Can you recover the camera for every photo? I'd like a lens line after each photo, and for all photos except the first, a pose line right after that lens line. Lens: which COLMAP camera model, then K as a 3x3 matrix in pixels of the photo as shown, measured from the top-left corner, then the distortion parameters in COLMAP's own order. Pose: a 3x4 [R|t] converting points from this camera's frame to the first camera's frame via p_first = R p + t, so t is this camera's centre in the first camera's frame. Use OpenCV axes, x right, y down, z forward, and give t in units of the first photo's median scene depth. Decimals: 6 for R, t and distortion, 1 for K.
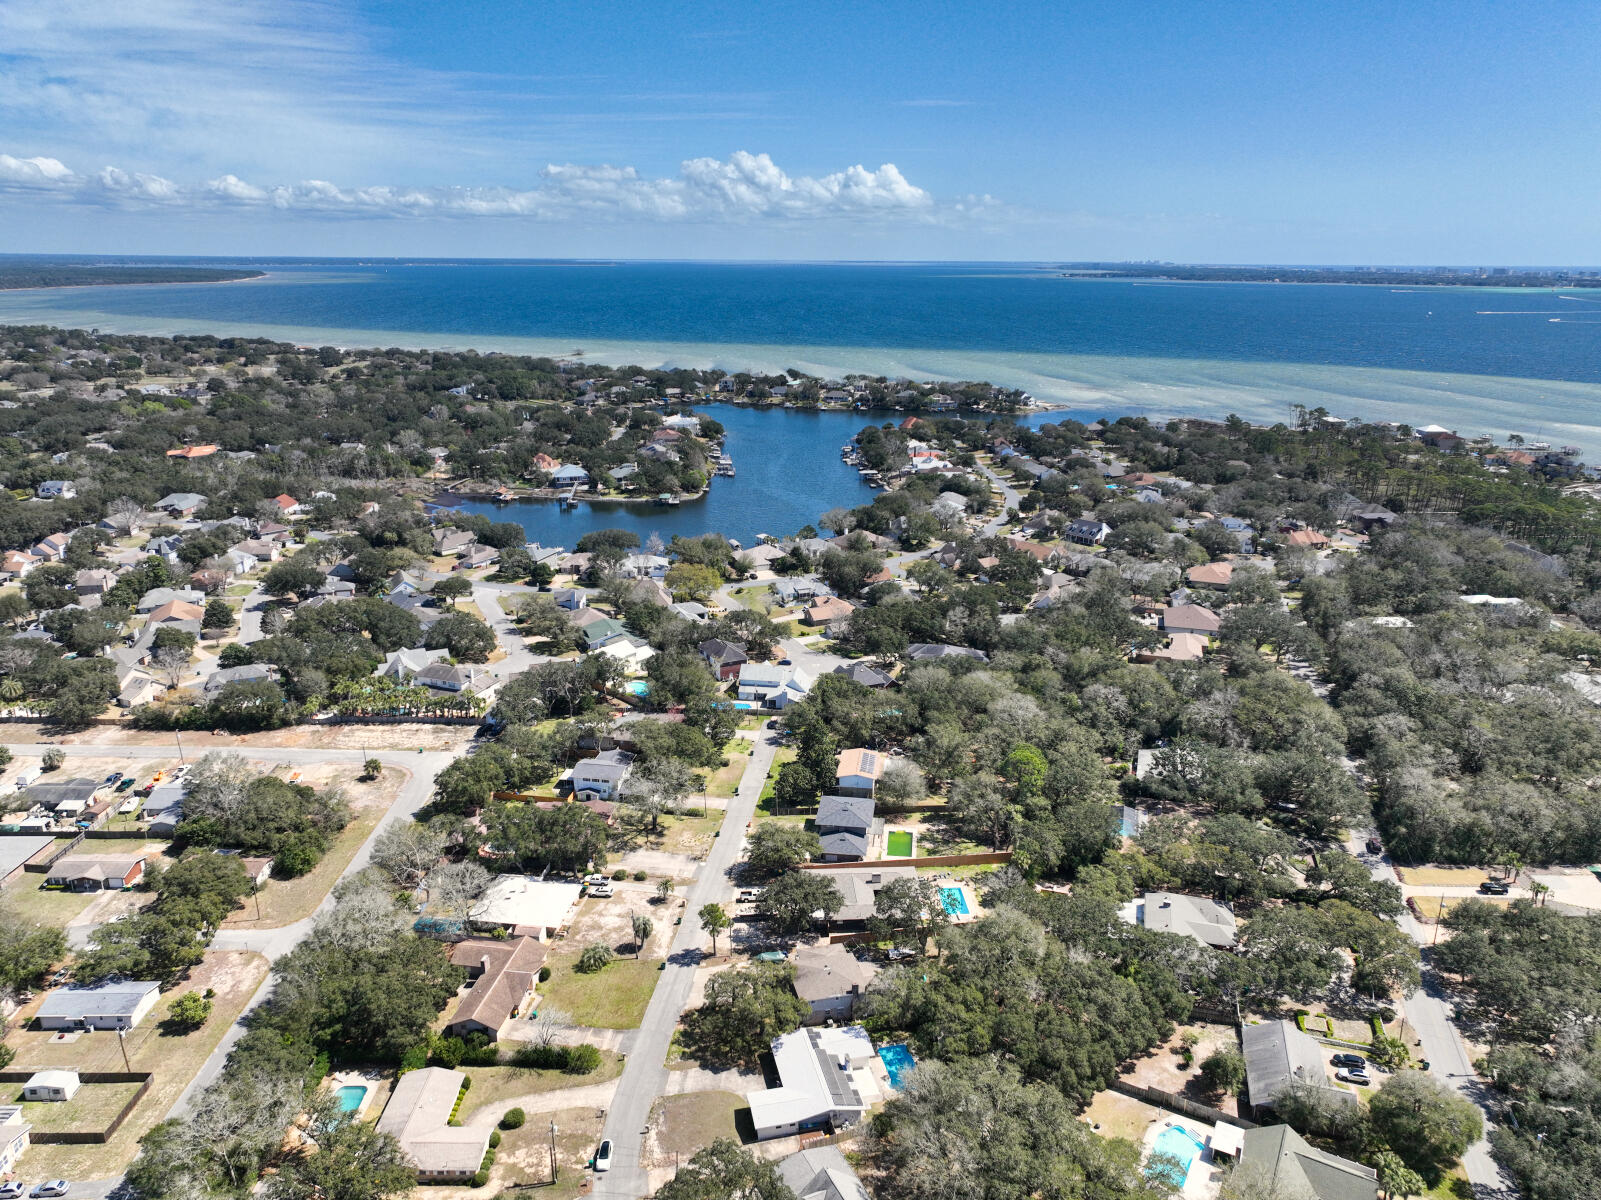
lens RADIAL K [[1126.8, 0, 800.5], [0, 1126.8, 600.0], [0, 0, 1]] dist [0.000268, 0.021244]
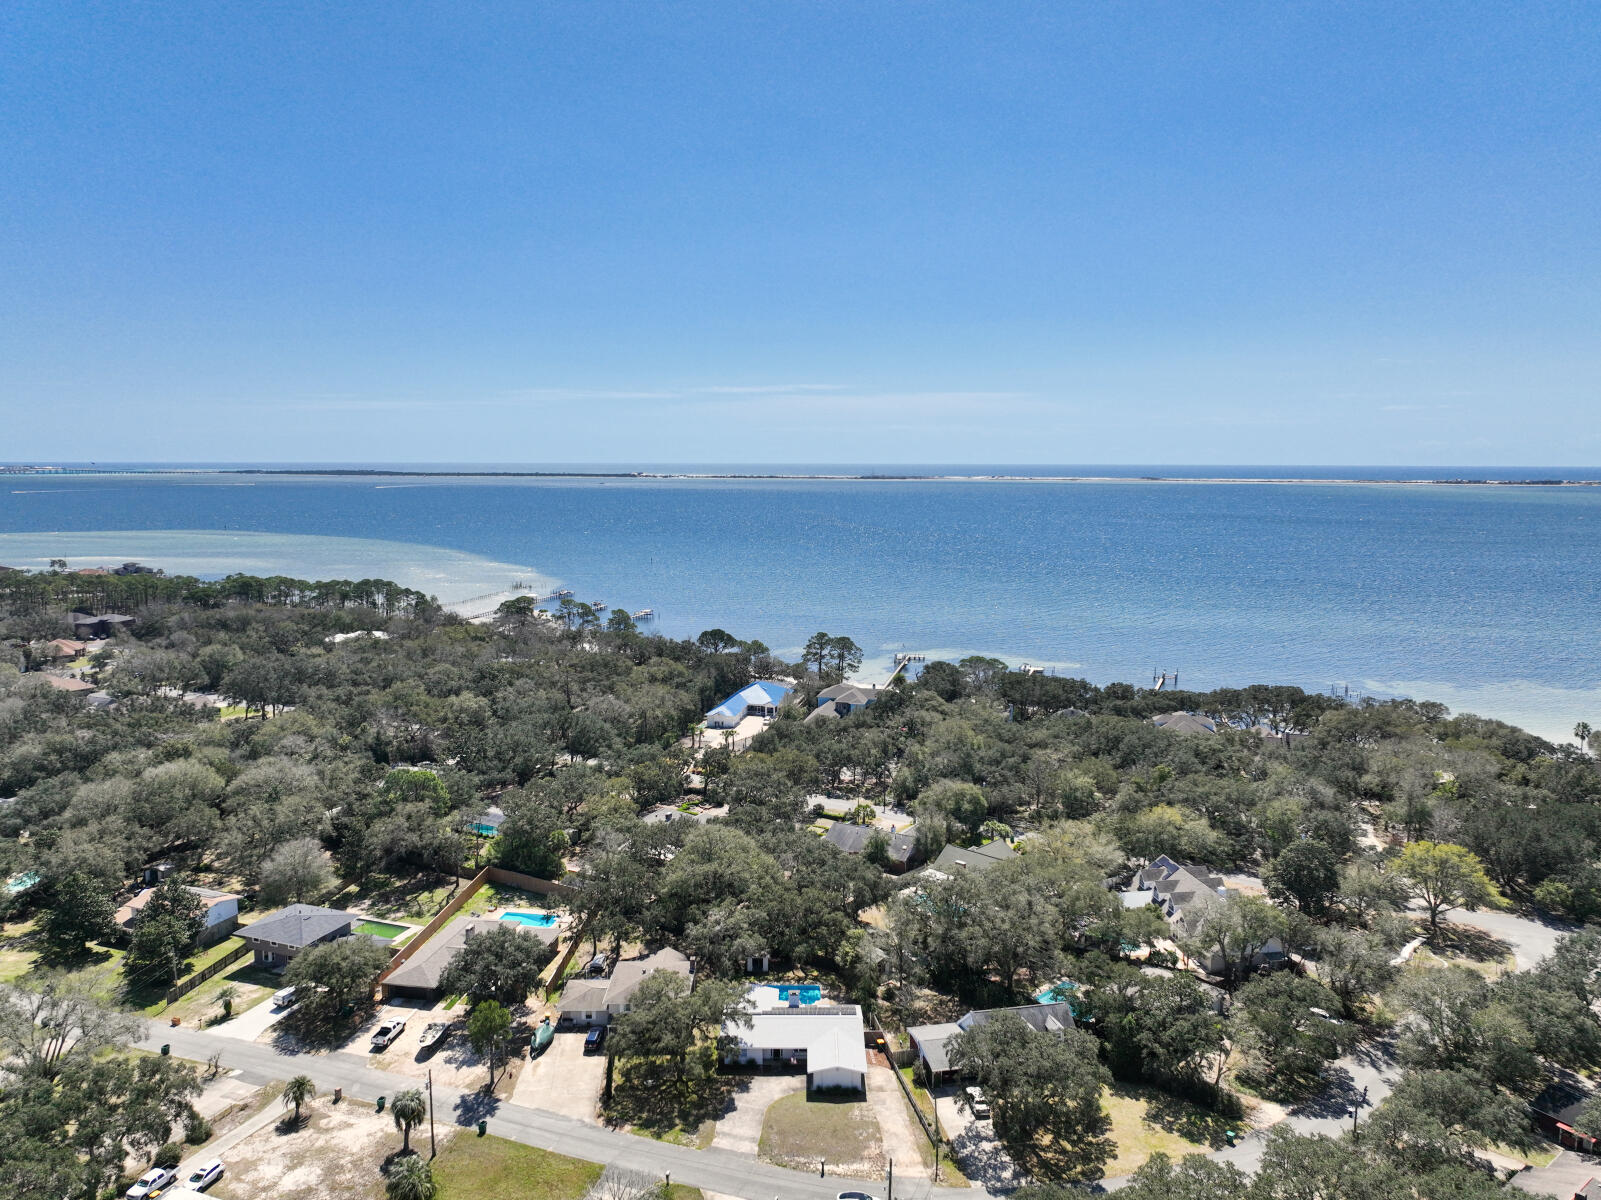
lens RADIAL K [[1126.8, 0, 800.5], [0, 1126.8, 600.0], [0, 0, 1]] dist [0.000268, 0.021244]
pose [[0.231802, -0.129529, 0.964101, -0.287960], [0.285842, 0.956411, 0.059770, 0.023526], [-0.929818, 0.261726, 0.258722, 0.259683]]
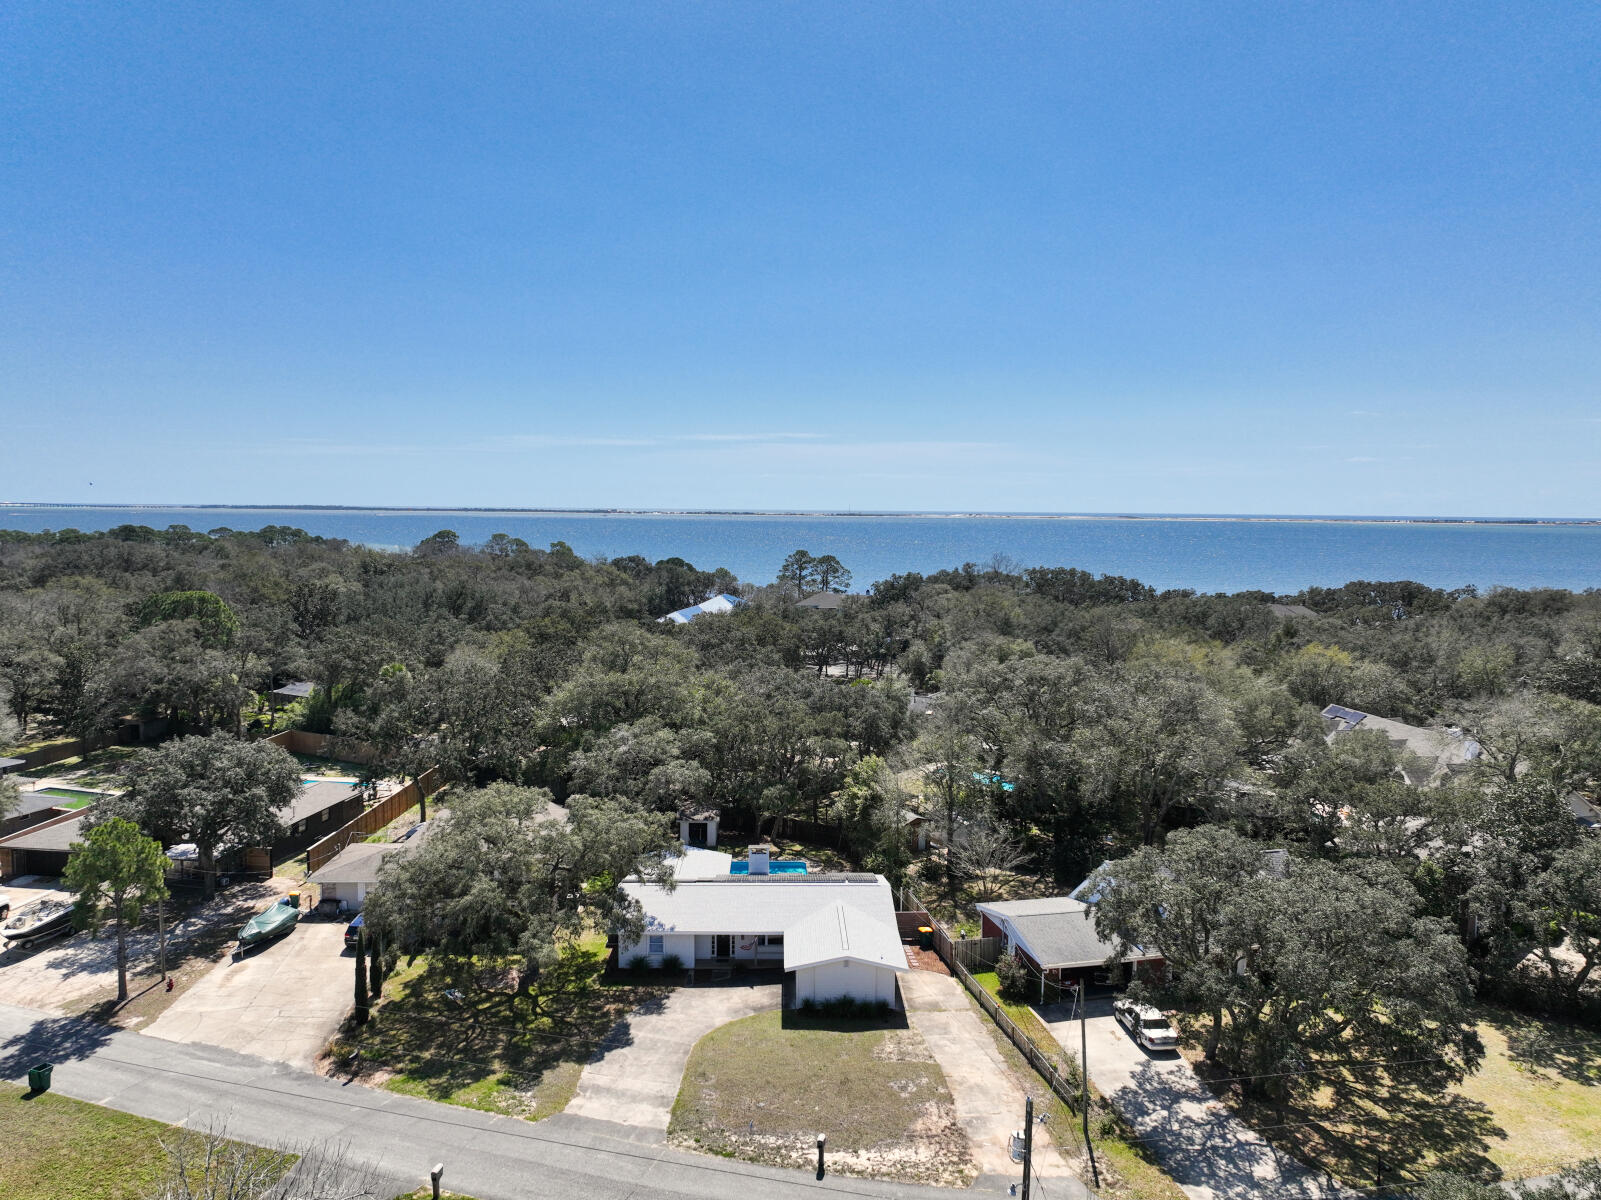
lens RADIAL K [[1126.8, 0, 800.5], [0, 1126.8, 600.0], [0, 0, 1]] dist [0.000268, 0.021244]
pose [[0.211522, -0.088116, 0.973393, -0.151252], [0.280590, 0.959479, 0.025883, 0.112894], [-0.936230, 0.267650, 0.227675, 0.320567]]
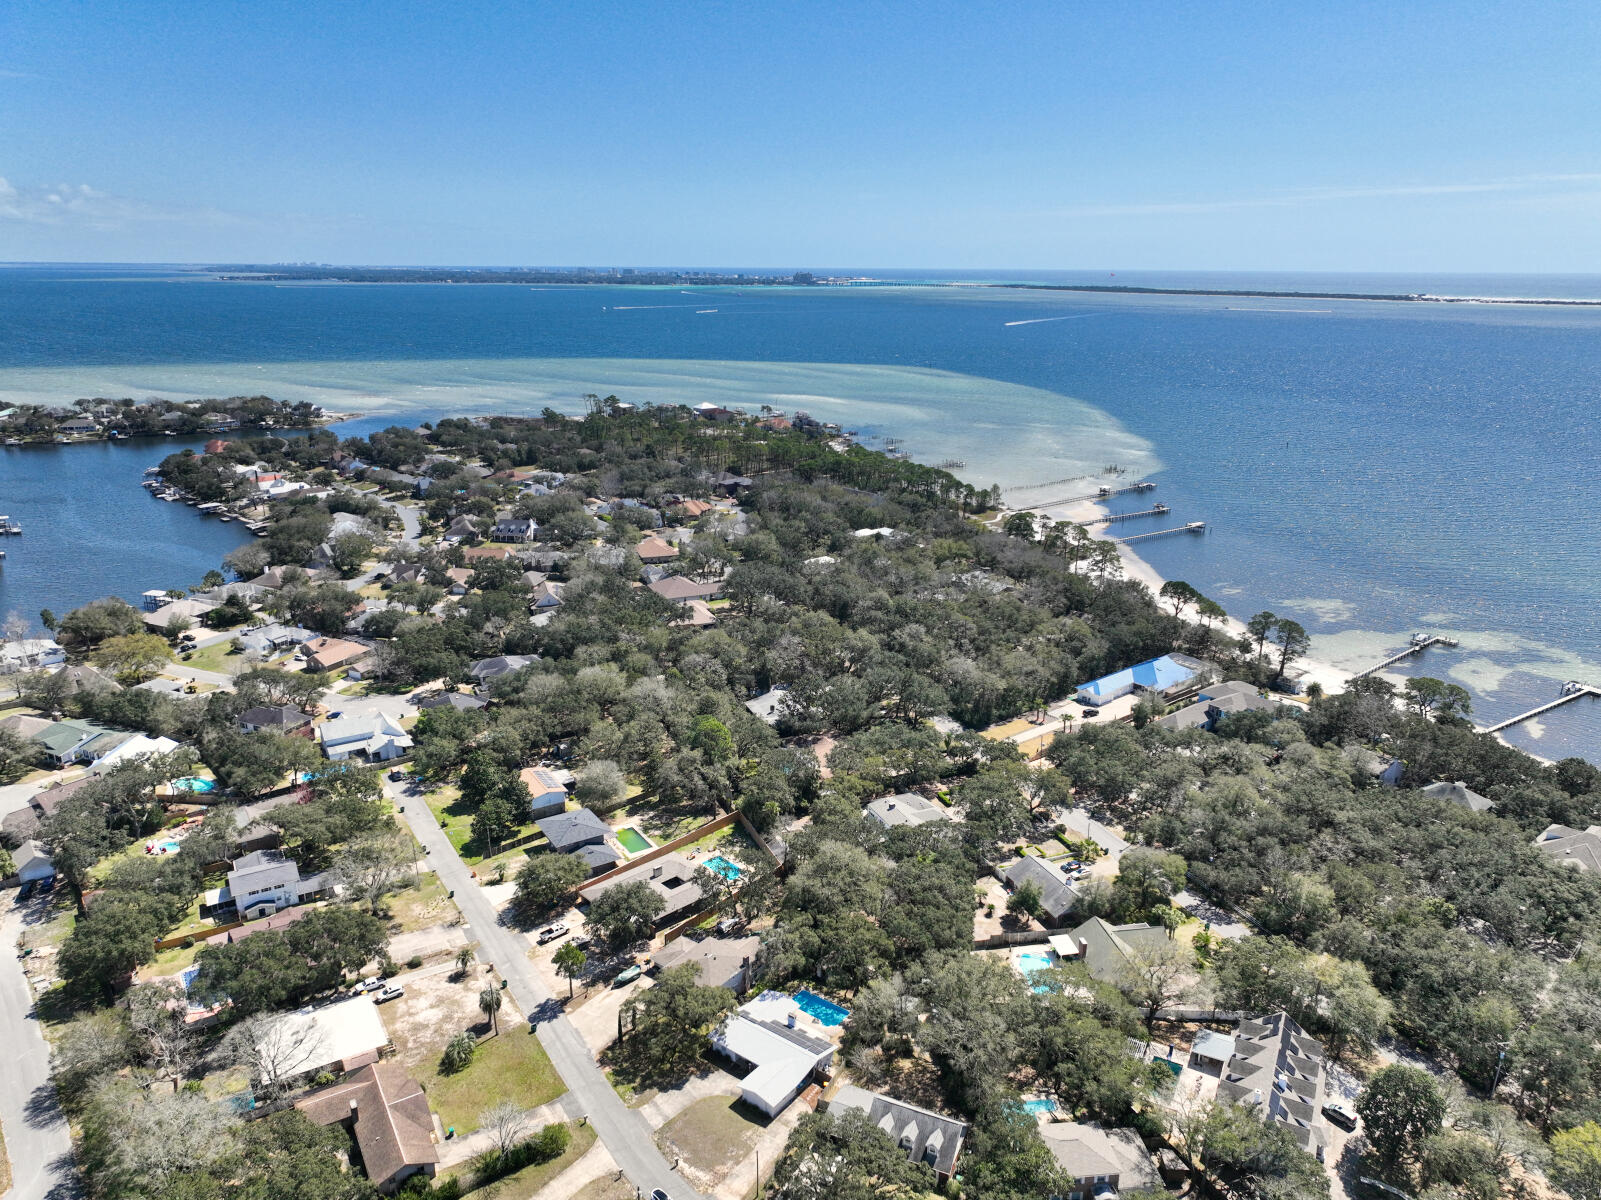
lens RADIAL K [[1126.8, 0, 800.5], [0, 1126.8, 600.0], [0, 0, 1]] dist [0.000268, 0.021244]
pose [[0.771540, -0.186447, 0.608246, -0.198276], [0.187098, 0.980308, 0.063169, -0.016702], [-0.608046, 0.065064, 0.791231, 0.048197]]
